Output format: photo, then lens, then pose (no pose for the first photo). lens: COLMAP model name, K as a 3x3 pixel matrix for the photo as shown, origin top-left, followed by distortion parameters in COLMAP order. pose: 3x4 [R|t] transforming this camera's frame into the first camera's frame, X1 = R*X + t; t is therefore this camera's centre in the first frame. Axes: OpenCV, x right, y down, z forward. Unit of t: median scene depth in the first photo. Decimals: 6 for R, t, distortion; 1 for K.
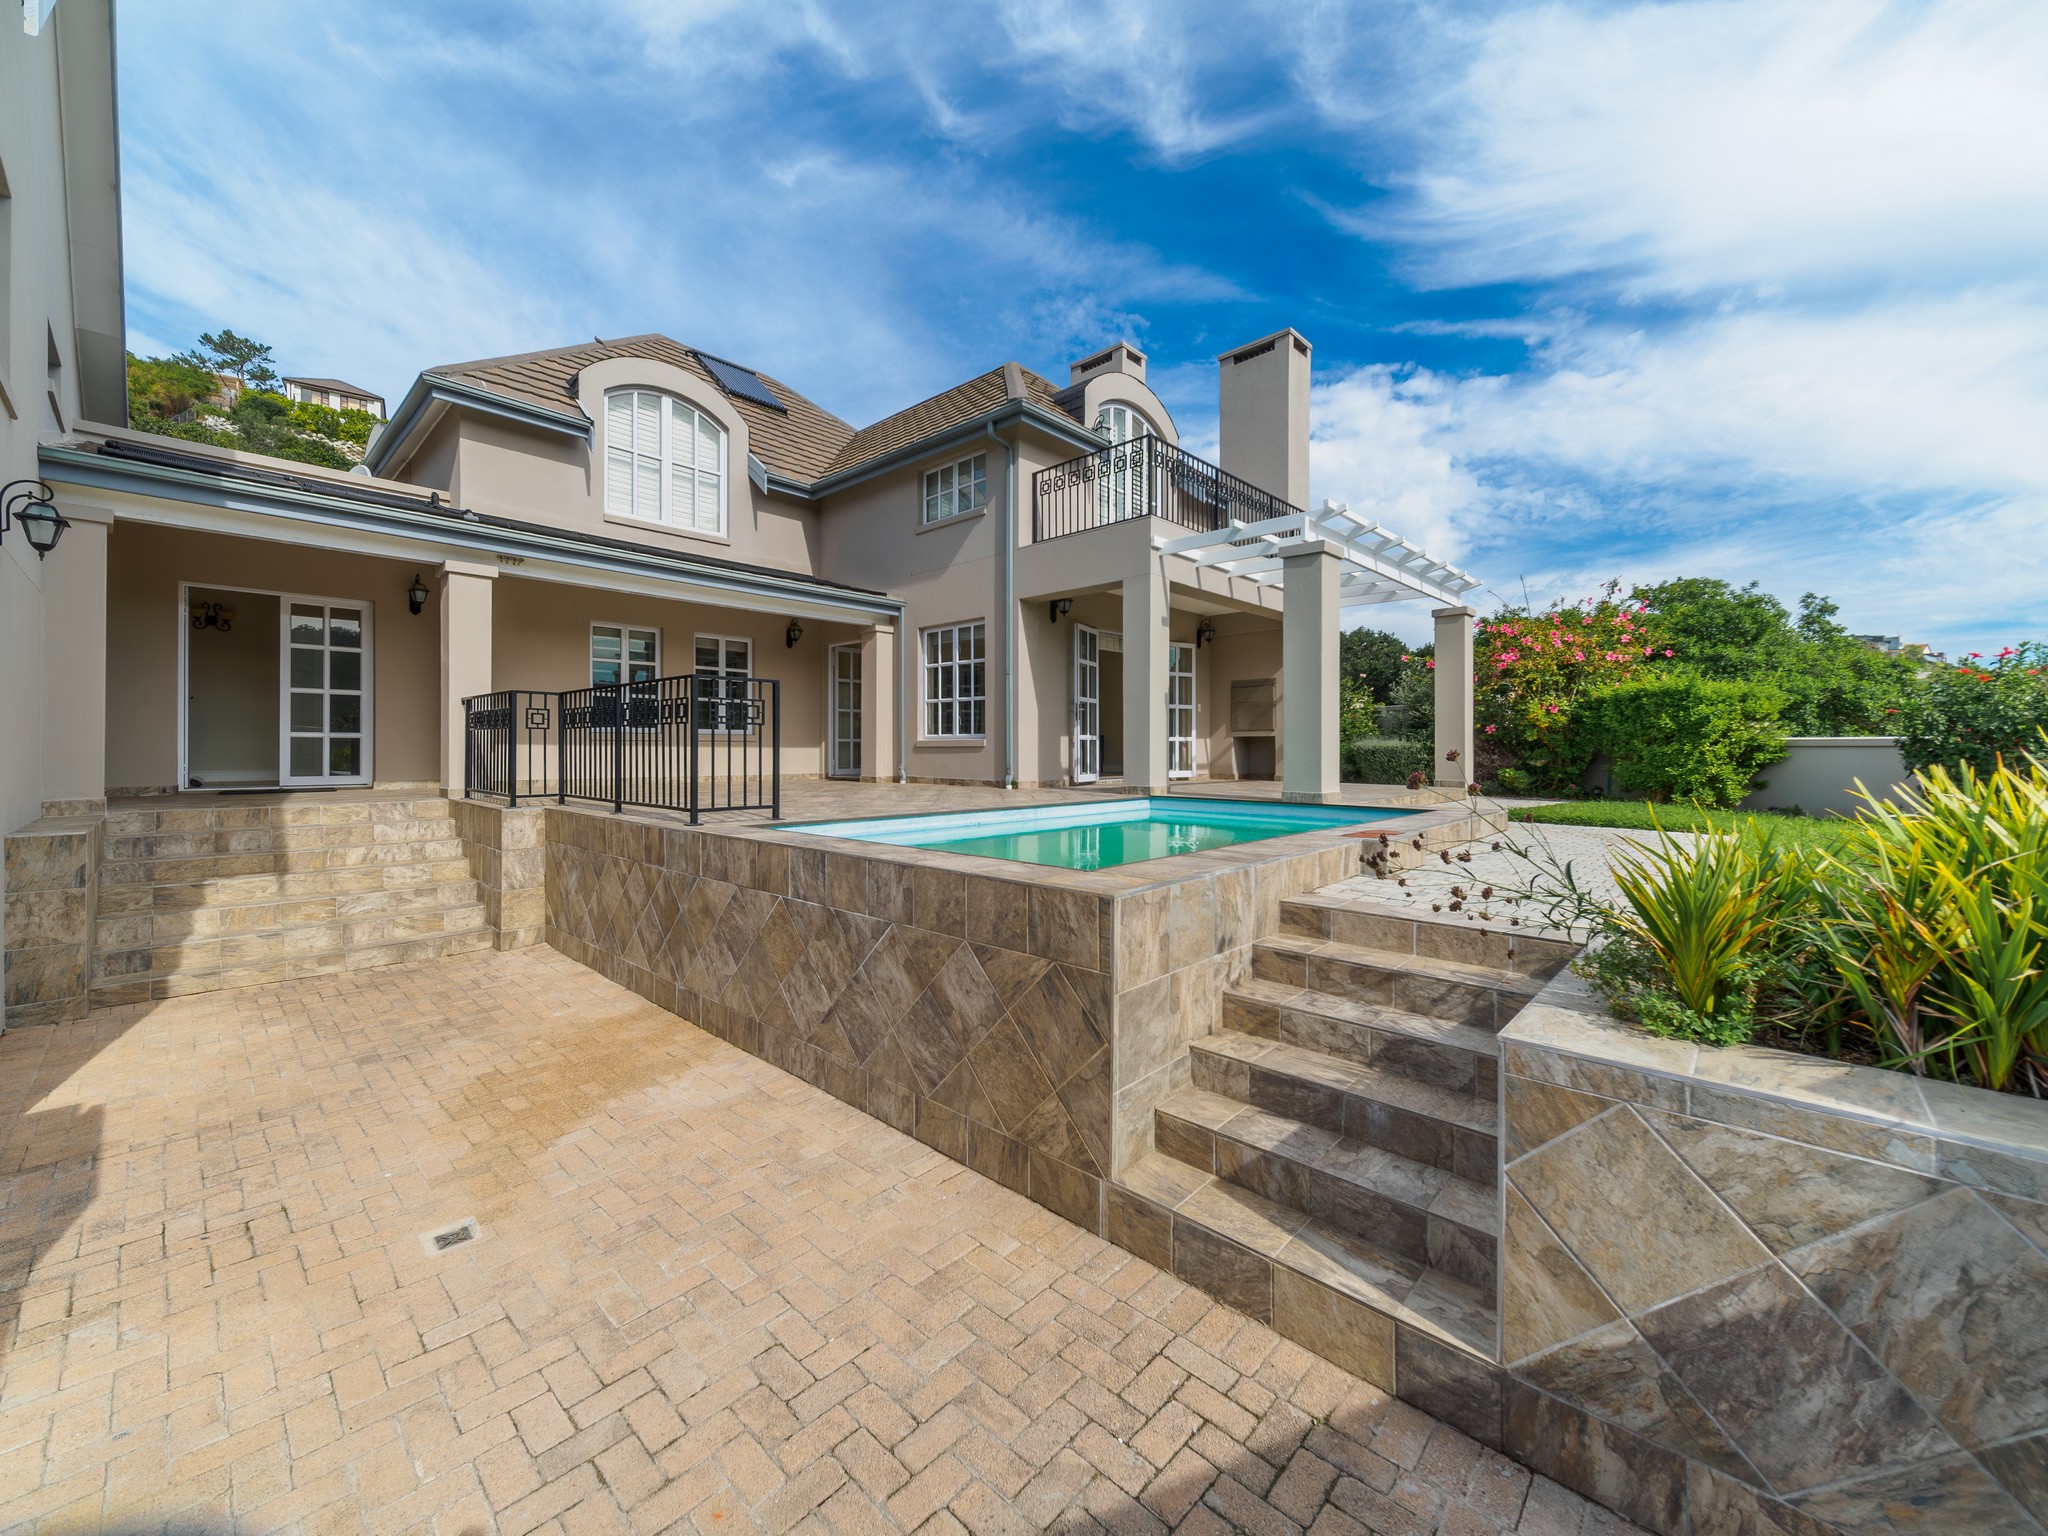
lens RADIAL K [[782.2, 0, 998.2], [0, 782.2, 755.3], [0, 0, 1]] dist [0.013312, -0.000455]
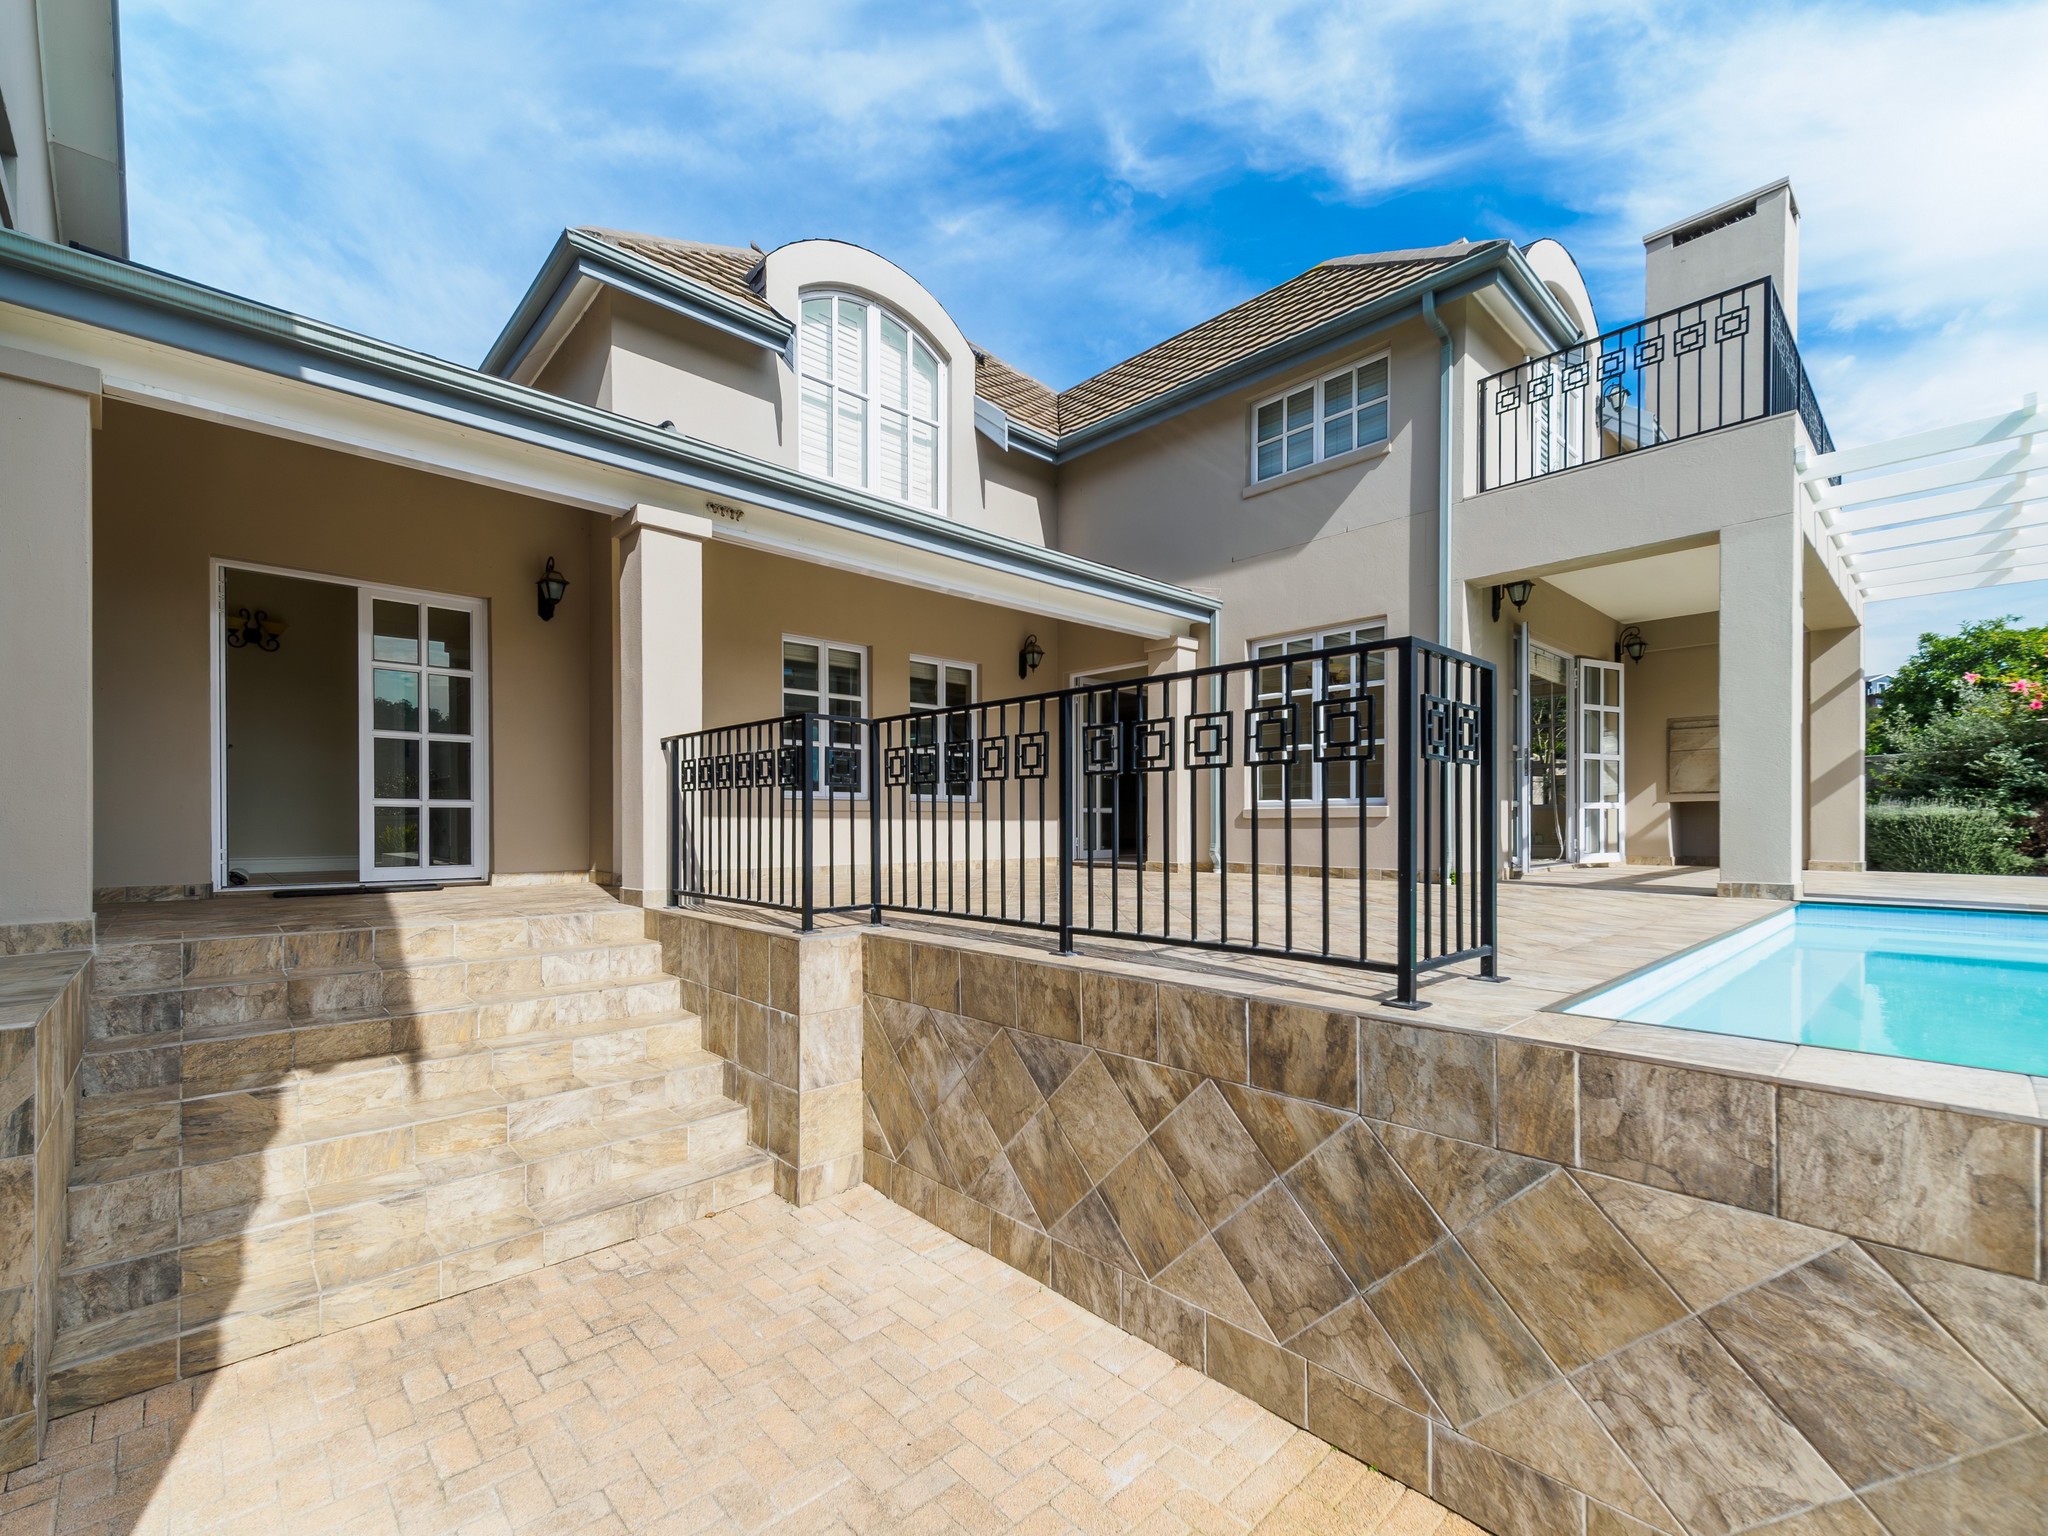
lens RADIAL K [[876.2, 0, 1014.4], [0, 876.2, 835.0], [0, 0, 1]] dist [0.016899, -0.000068]
pose [[0.998377, -0.003659, -0.056829, -0.281683], [0.004049, 0.999969, 0.006751, -0.002162], [0.056803, -0.006971, 0.998361, 0.261193]]
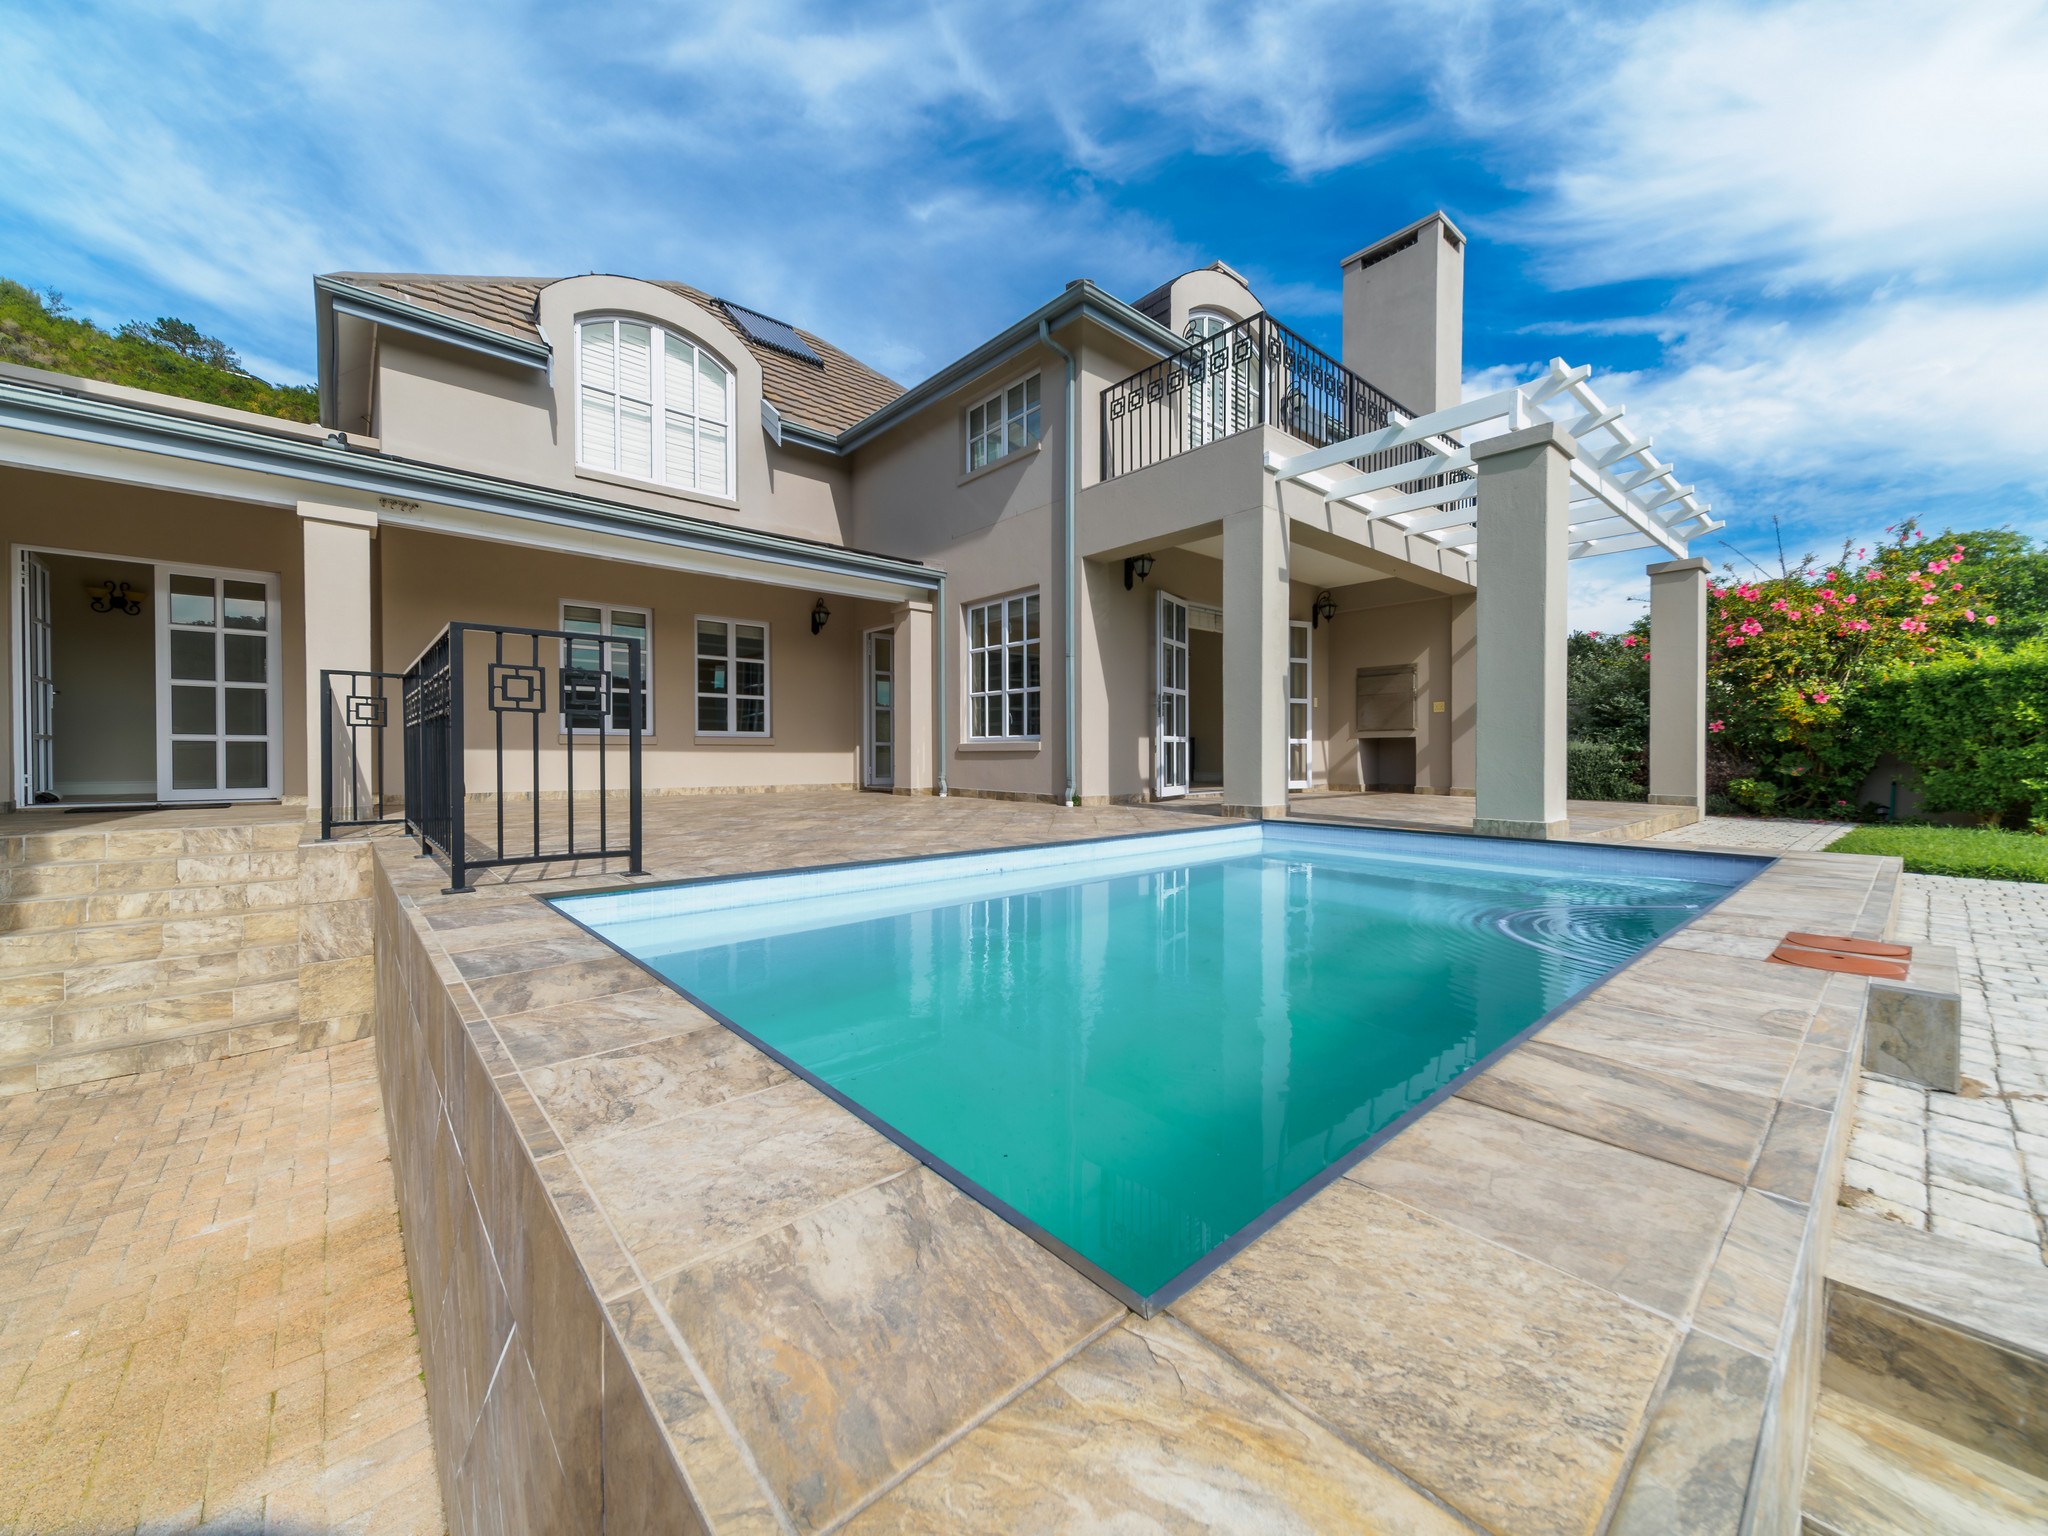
lens RADIAL K [[768.6, 0, 1024.0], [0, 768.6, 768.0], [0, 0, 1]] dist [0.013540, -0.002367]
pose [[0.996593, -0.000195, -0.082471, 0.030561], [0.001009, 0.999951, 0.009829, -0.001899], [0.082465, -0.009879, 0.996545, 0.238415]]
